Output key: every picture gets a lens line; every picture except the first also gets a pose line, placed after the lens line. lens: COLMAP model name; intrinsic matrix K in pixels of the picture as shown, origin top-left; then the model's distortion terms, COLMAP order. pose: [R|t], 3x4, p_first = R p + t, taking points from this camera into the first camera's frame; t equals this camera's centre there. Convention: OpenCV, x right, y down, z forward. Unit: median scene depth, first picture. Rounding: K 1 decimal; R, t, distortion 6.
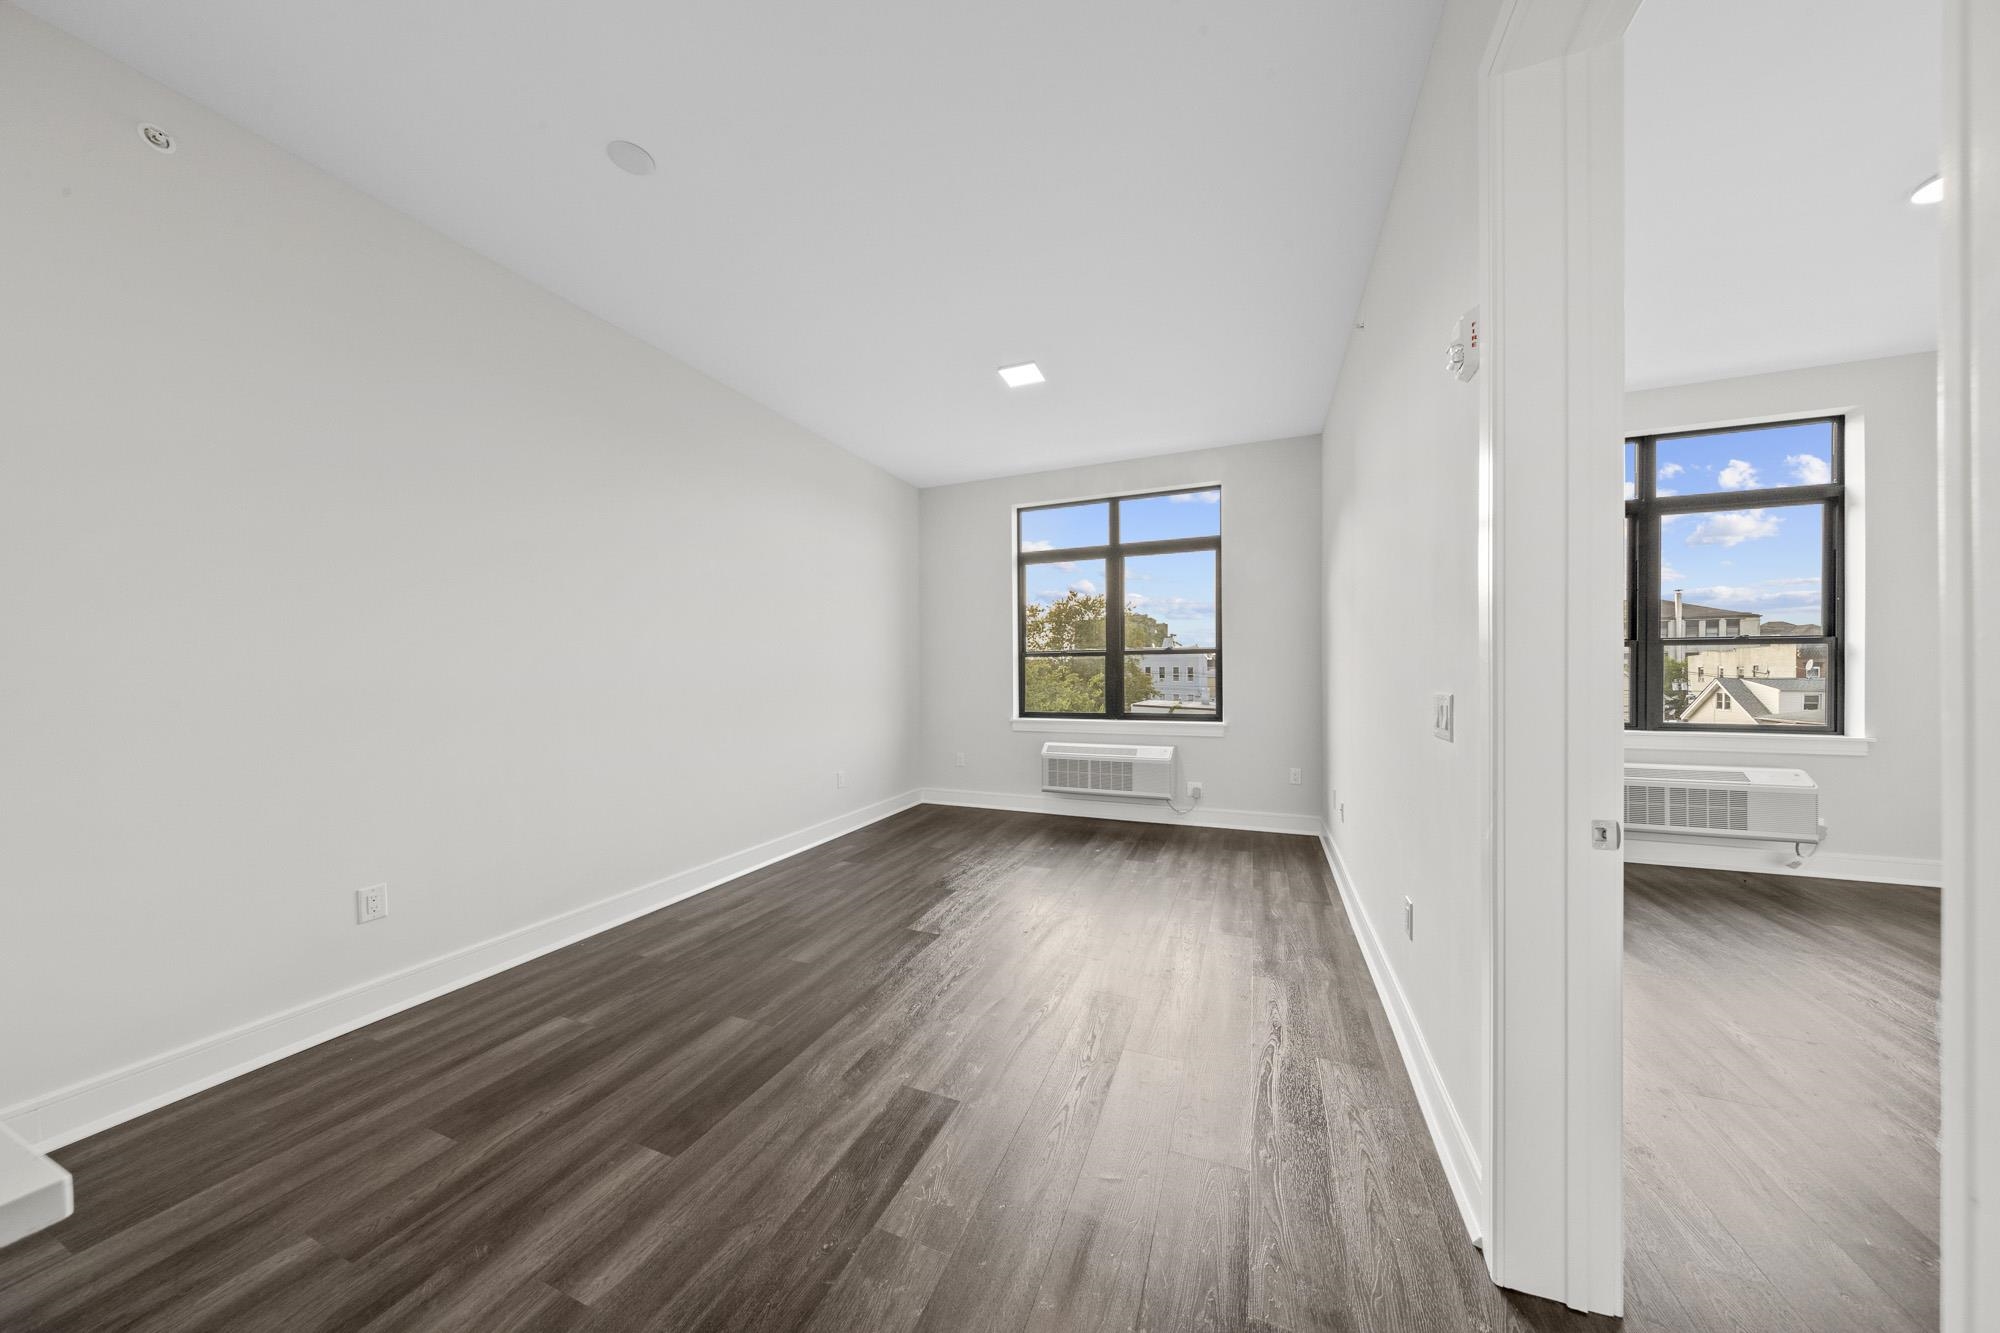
lens RADIAL K [[628.7, 0, 992.9], [0, 628.7, 676.6], [0, 0, 1]] dist [0.000347, -0.000274]
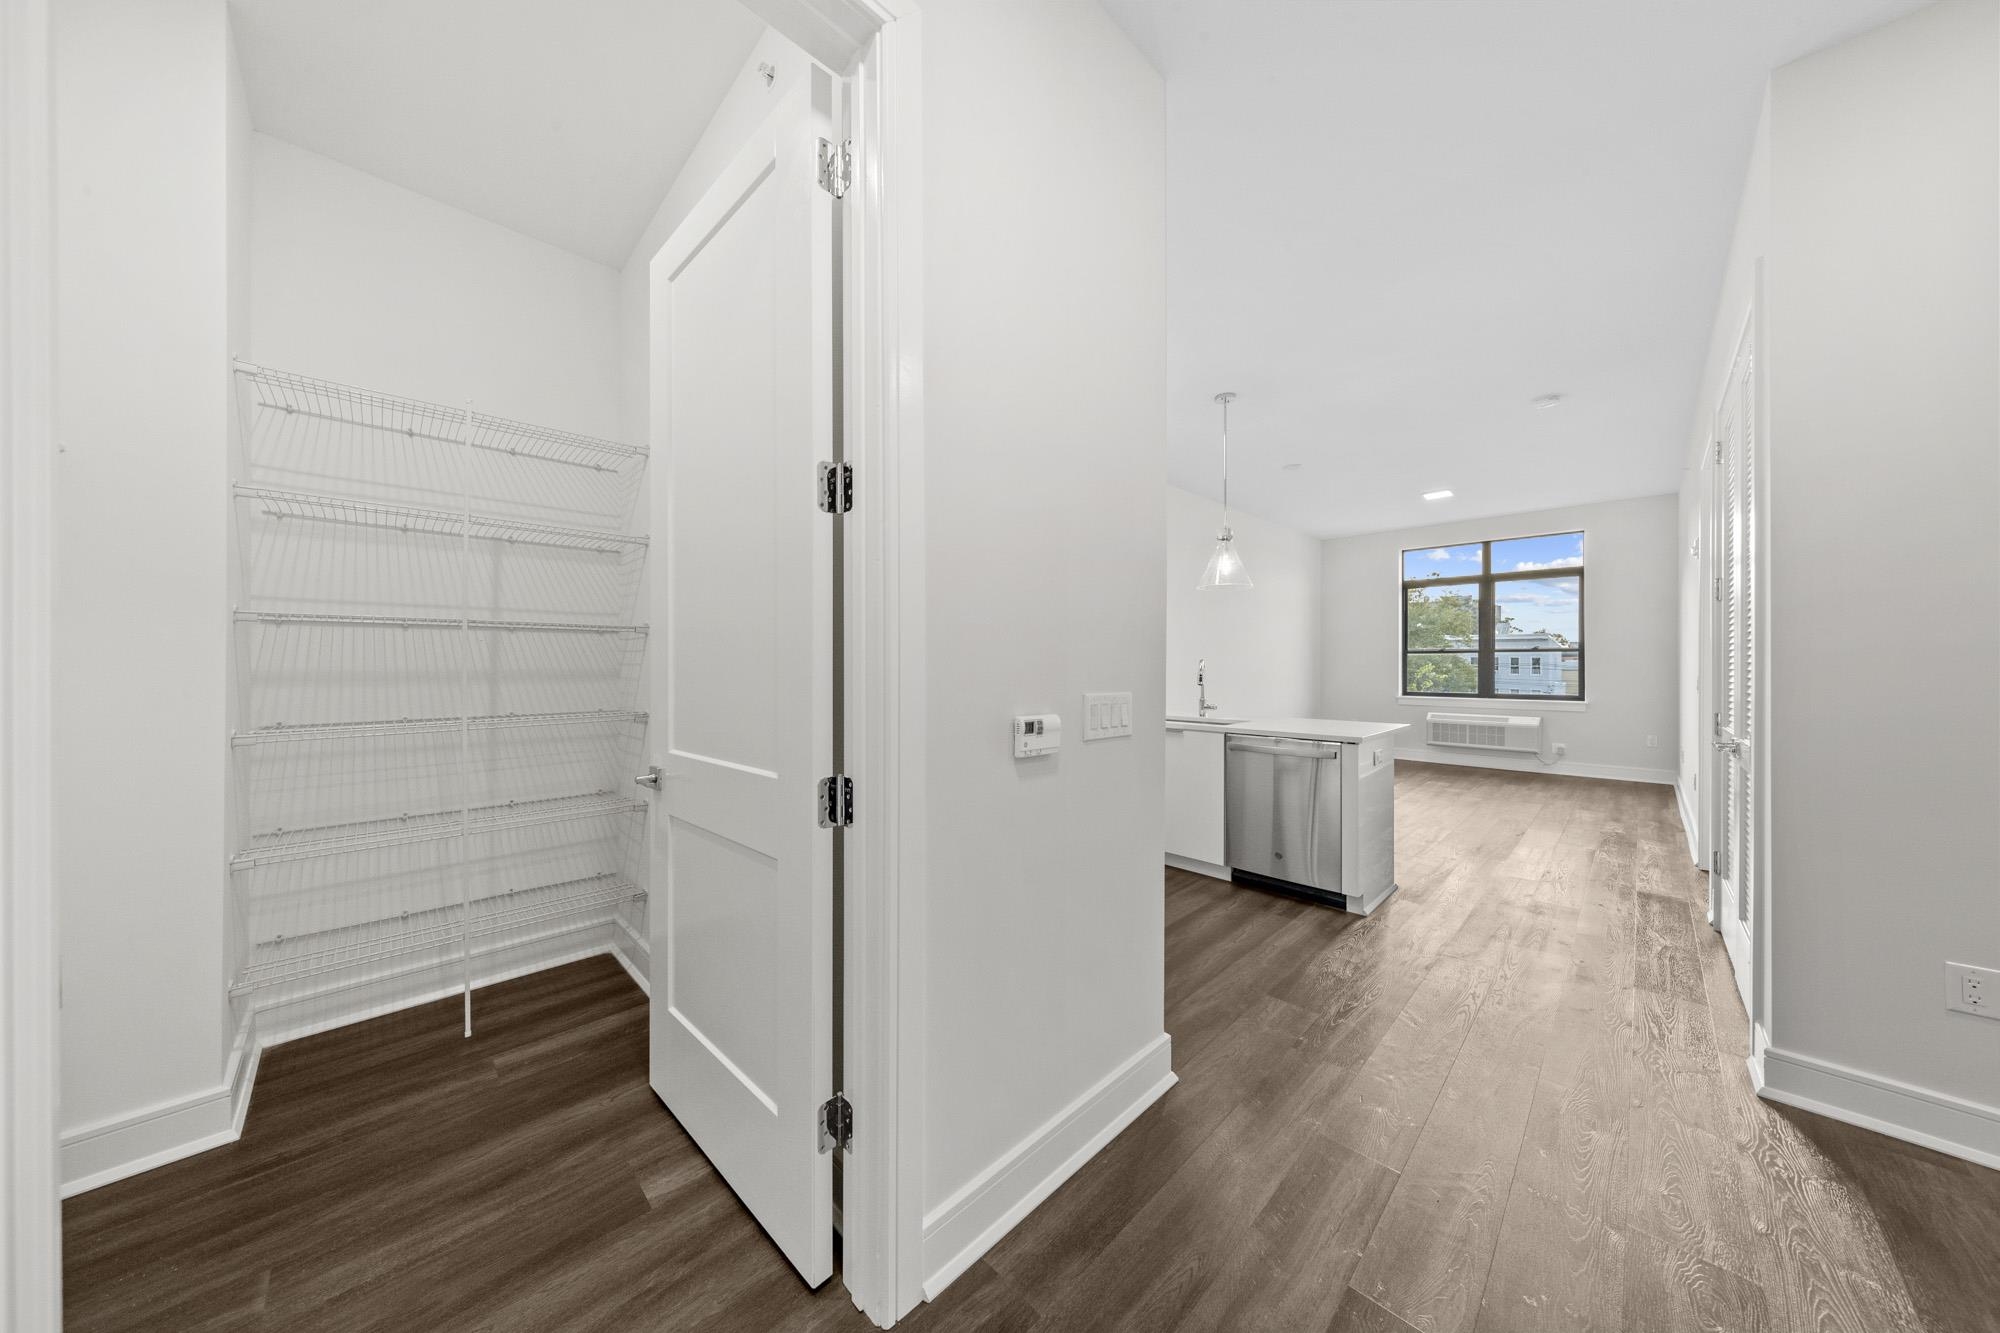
lens RADIAL K [[628.7, 0, 988.5], [0, 628.7, 664.4], [0, 0, 1]] dist [0.000347, -0.000274]
pose [[0.917117, 0.007545, -0.398547, -0.423644], [-0.008540, 0.999963, -0.000723, 0.004243], [0.398527, 0.004066, 0.917147, -1.167293]]
